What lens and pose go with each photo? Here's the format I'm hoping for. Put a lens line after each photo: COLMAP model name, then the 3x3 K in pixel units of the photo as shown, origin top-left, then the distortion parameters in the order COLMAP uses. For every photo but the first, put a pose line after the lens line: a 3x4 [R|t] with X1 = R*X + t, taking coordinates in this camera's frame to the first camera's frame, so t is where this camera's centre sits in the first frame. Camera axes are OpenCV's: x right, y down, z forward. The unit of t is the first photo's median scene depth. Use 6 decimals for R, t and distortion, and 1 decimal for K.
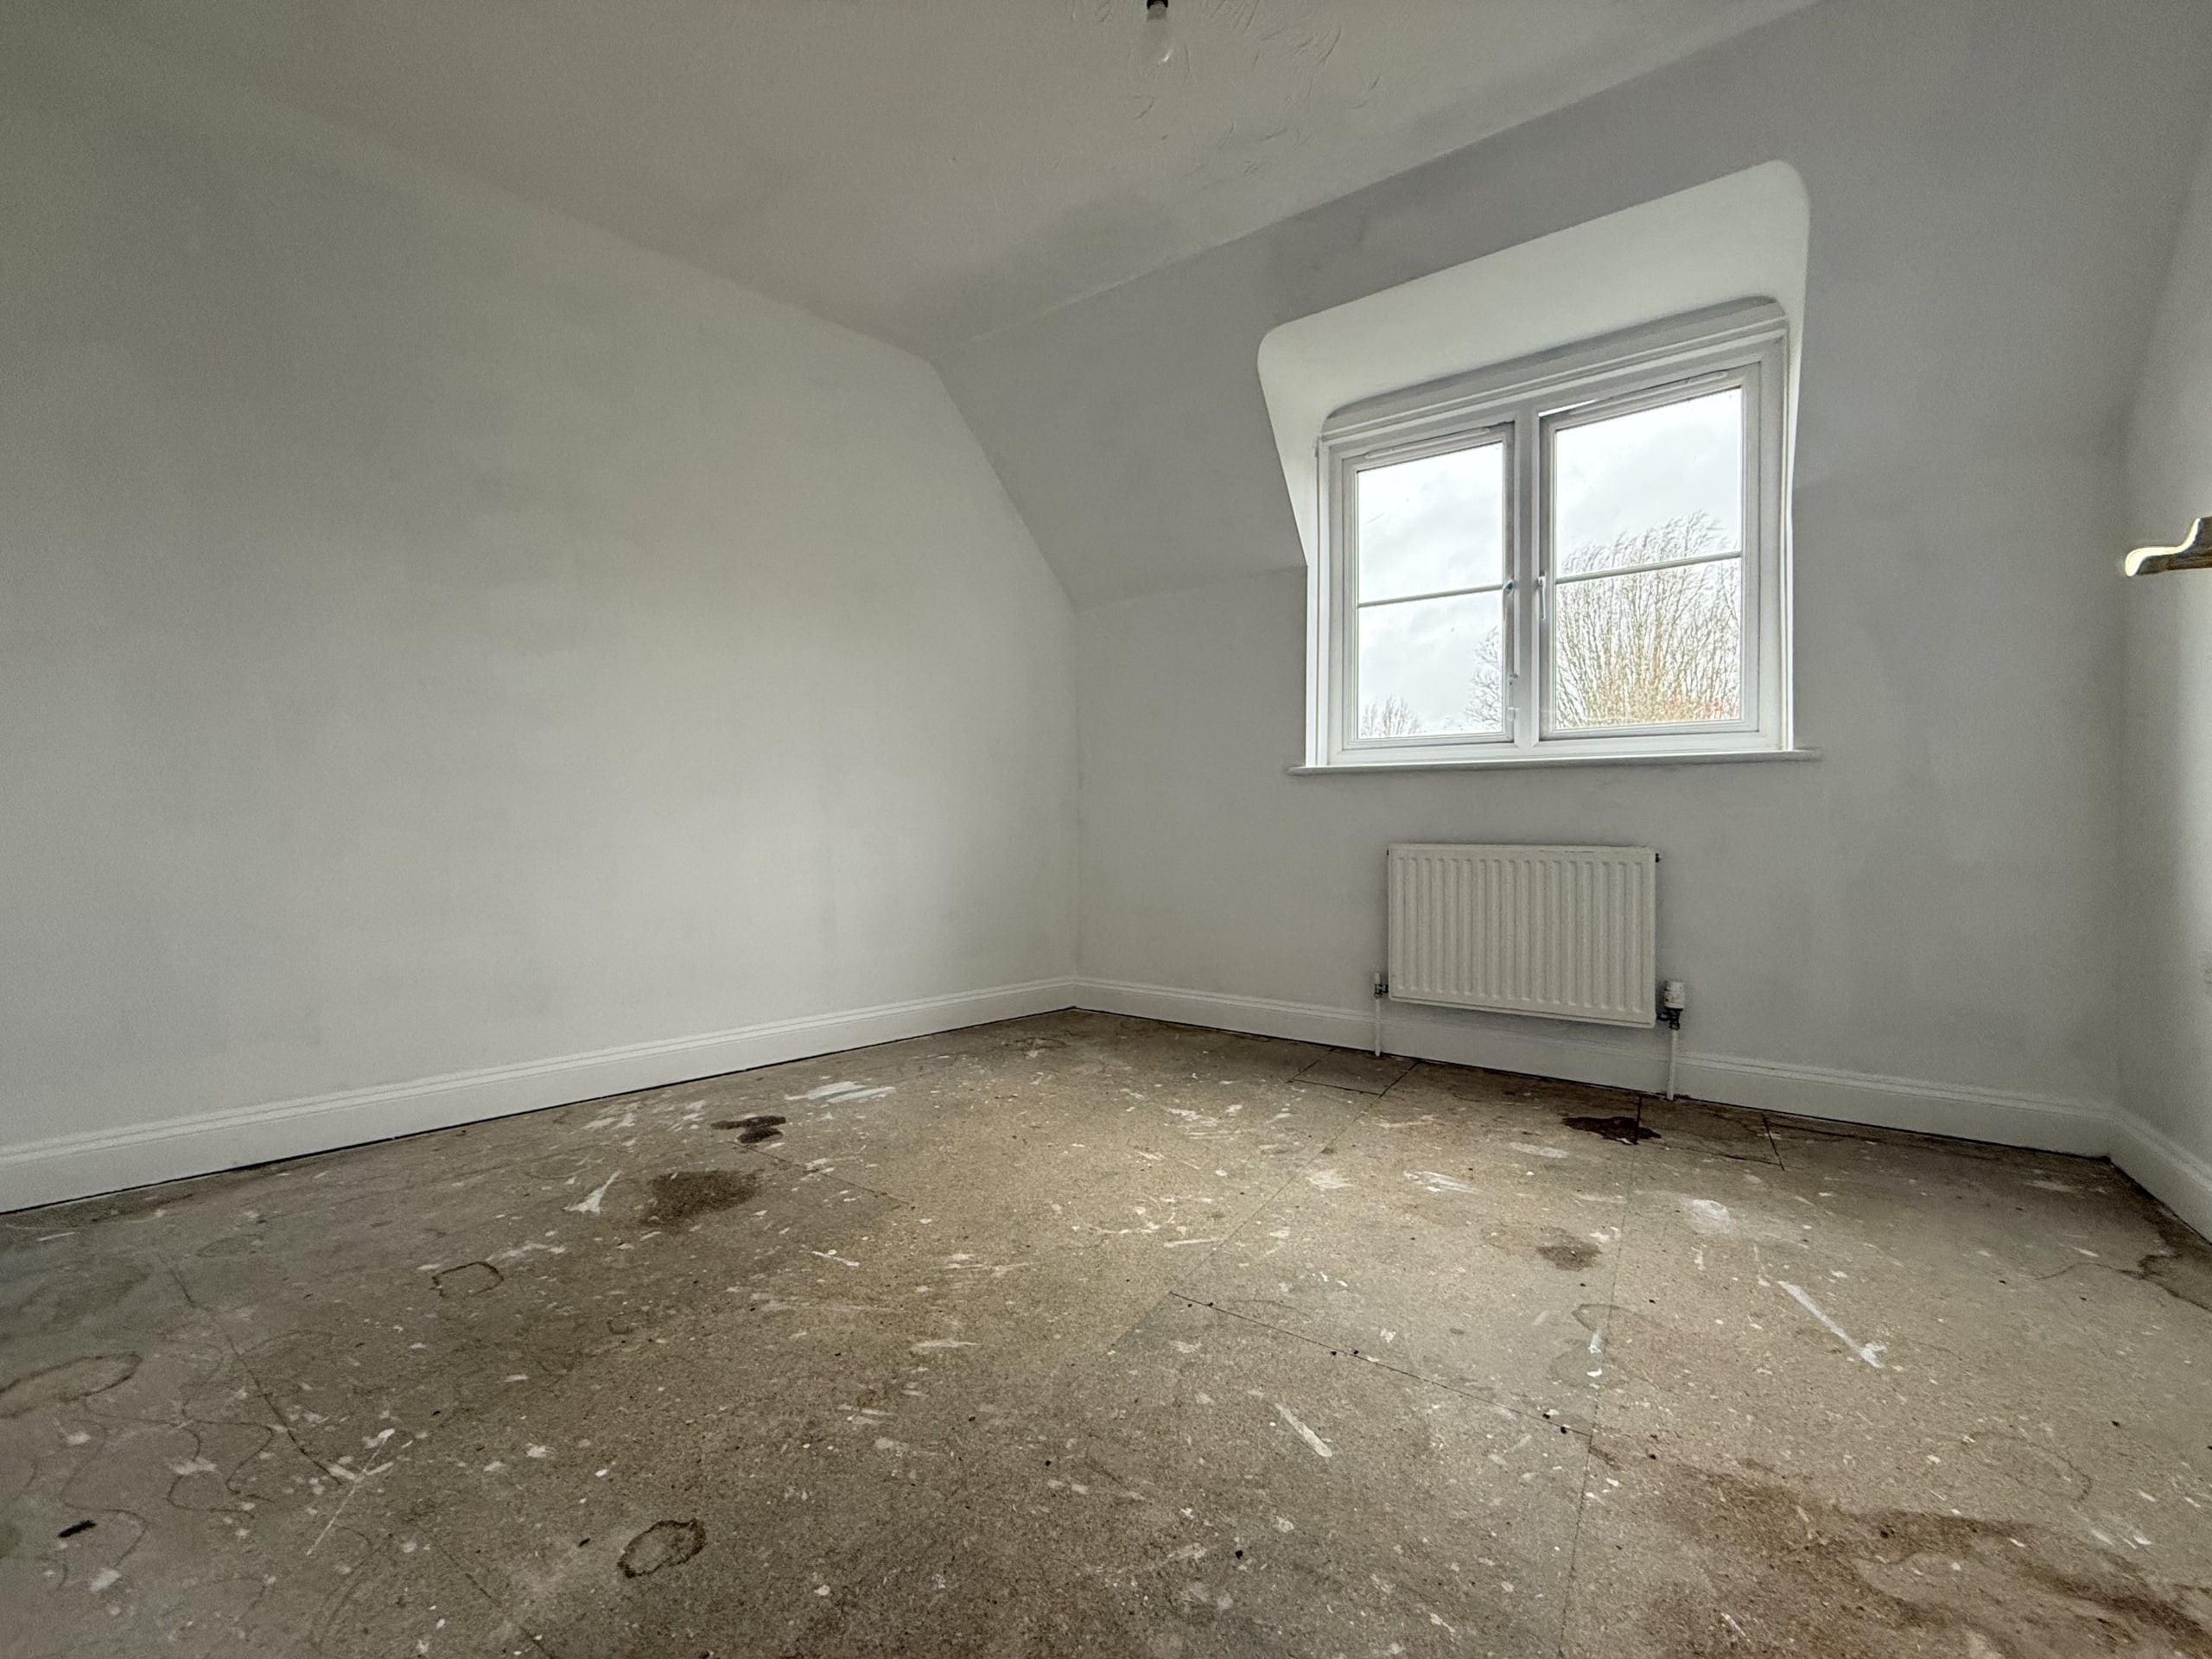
lens RADIAL K [[898.9, 0, 1098.1], [0, 898.9, 824.5], [0, 0, 1]] dist [-0.001950, 0.000159]
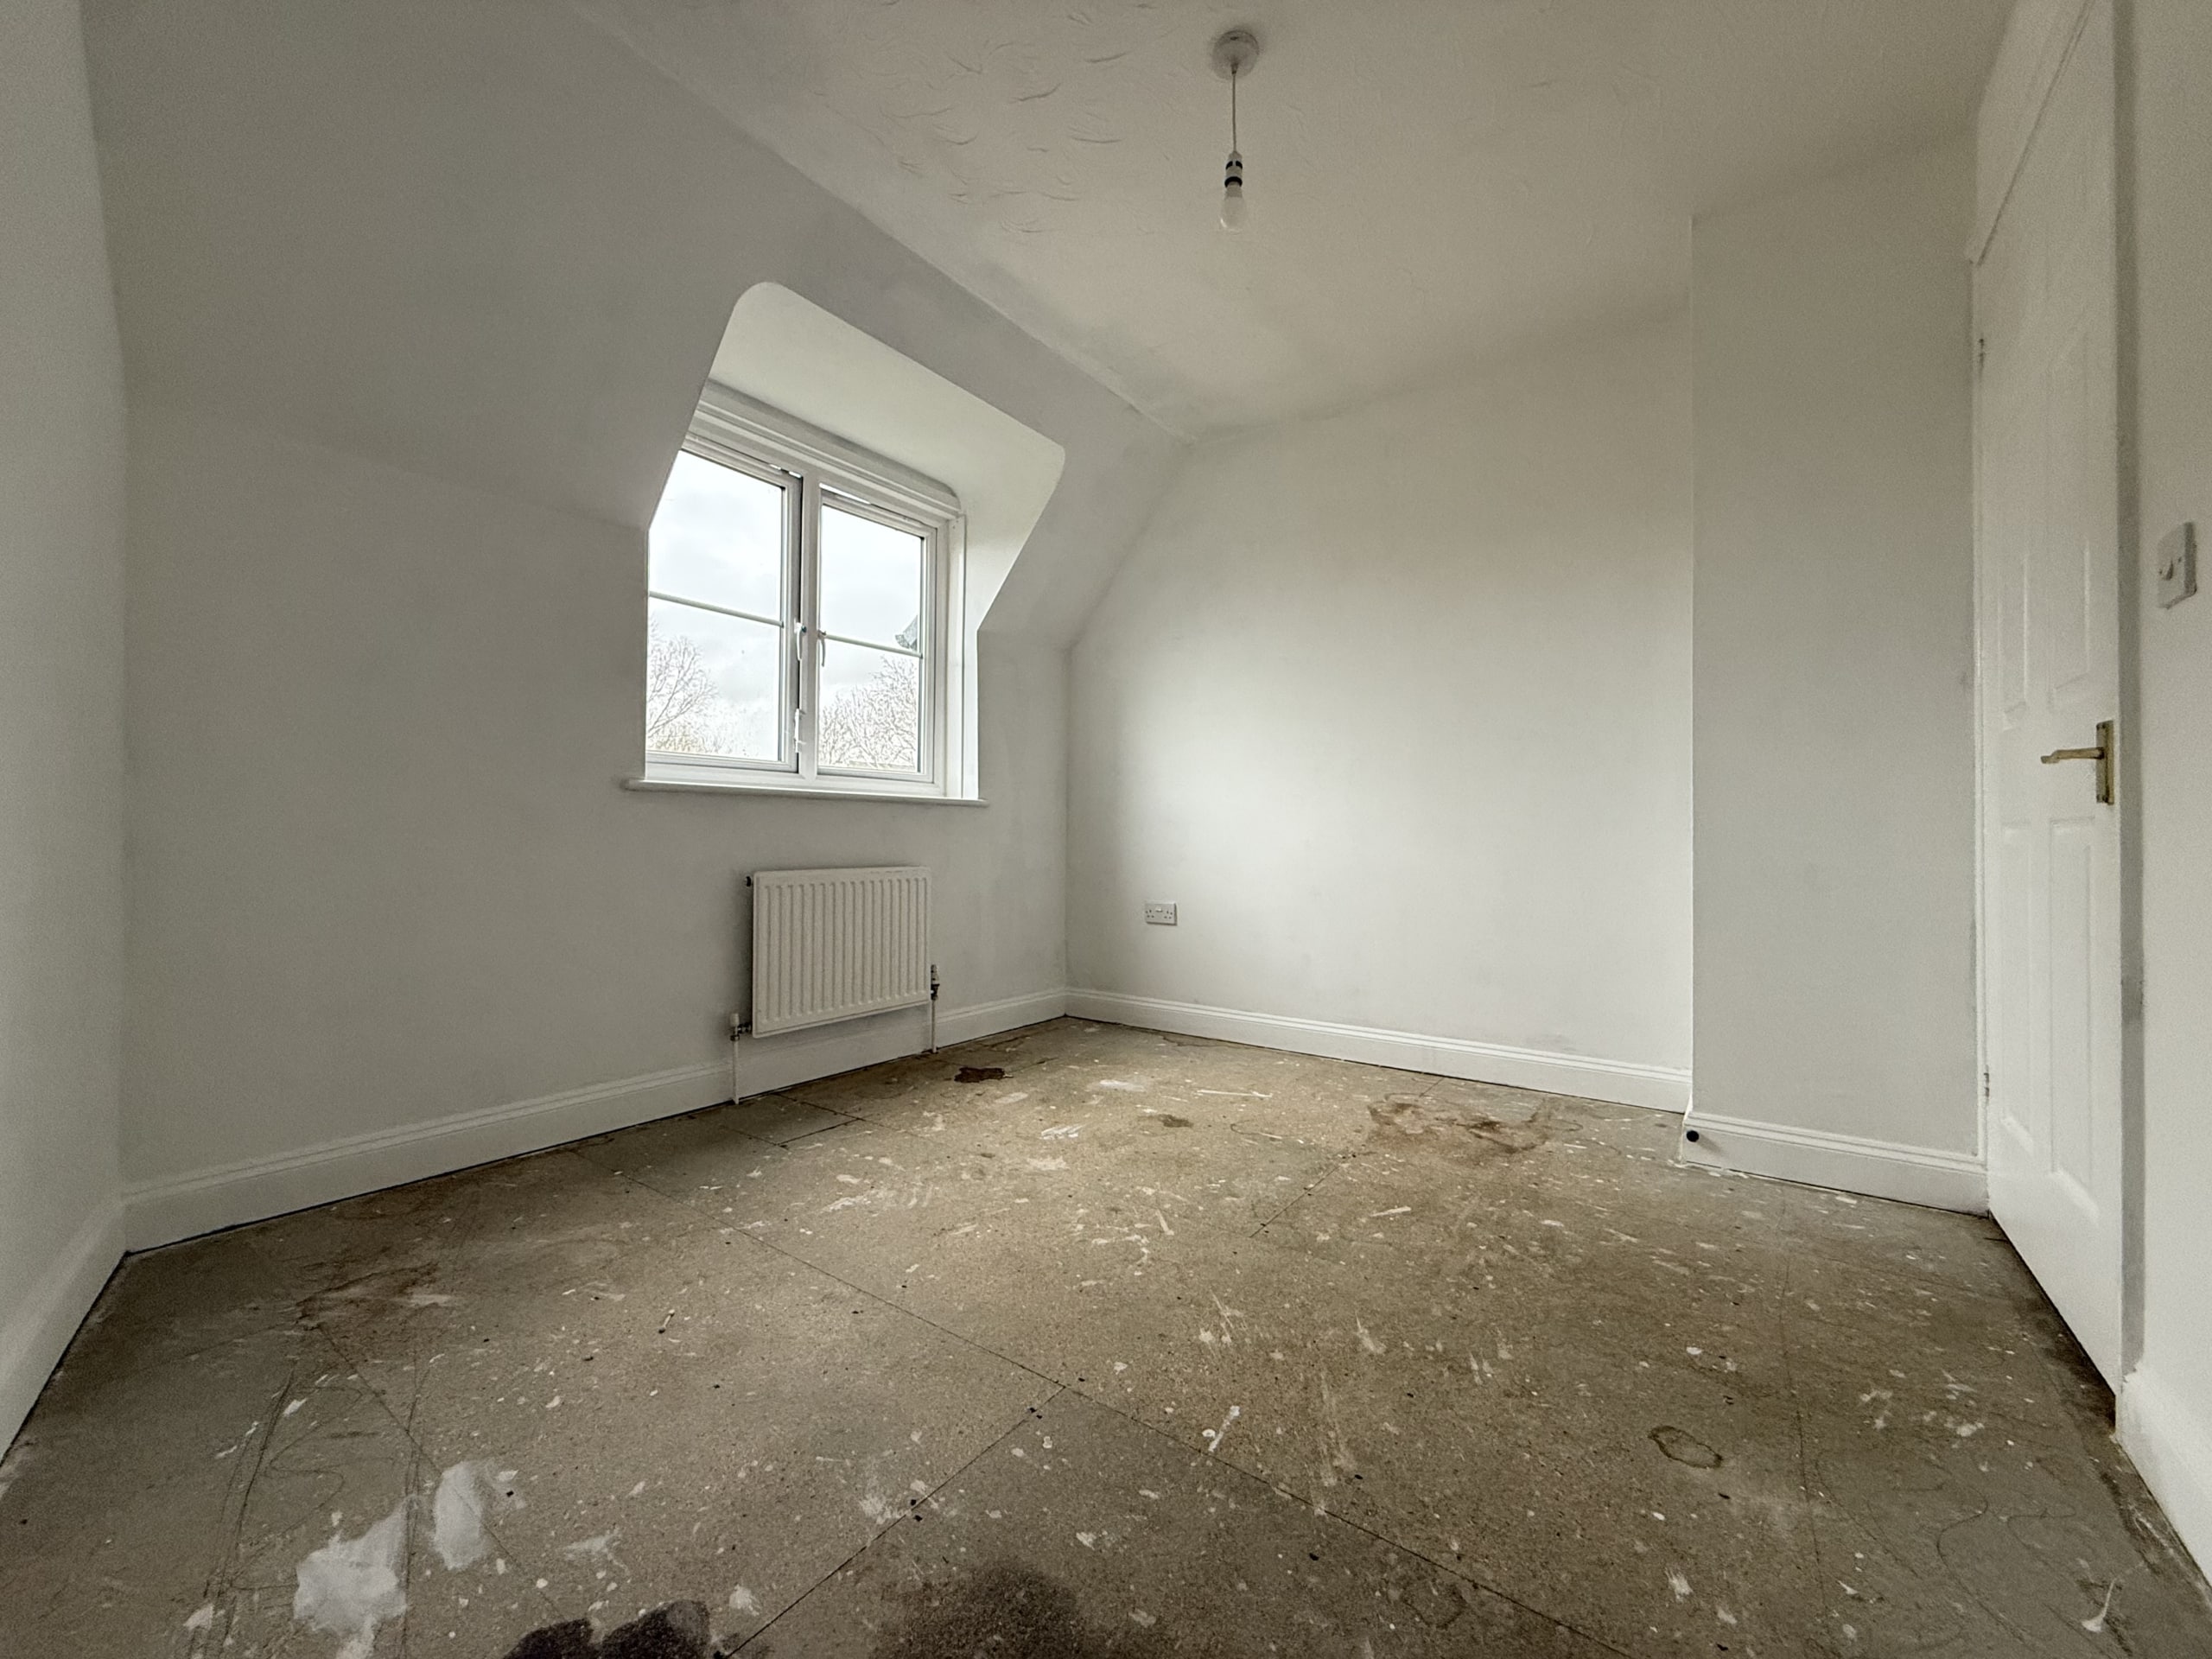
lens RADIAL K [[898.9, 0, 1098.1], [0, 898.9, 824.5], [0, 0, 1]] dist [-0.001950, 0.000159]
pose [[0.019968, 0.015633, 0.999678, -0.894316], [-0.000107, 0.999878, -0.015634, -0.020014], [-0.999801, 0.000205, 0.019967, 0.909079]]
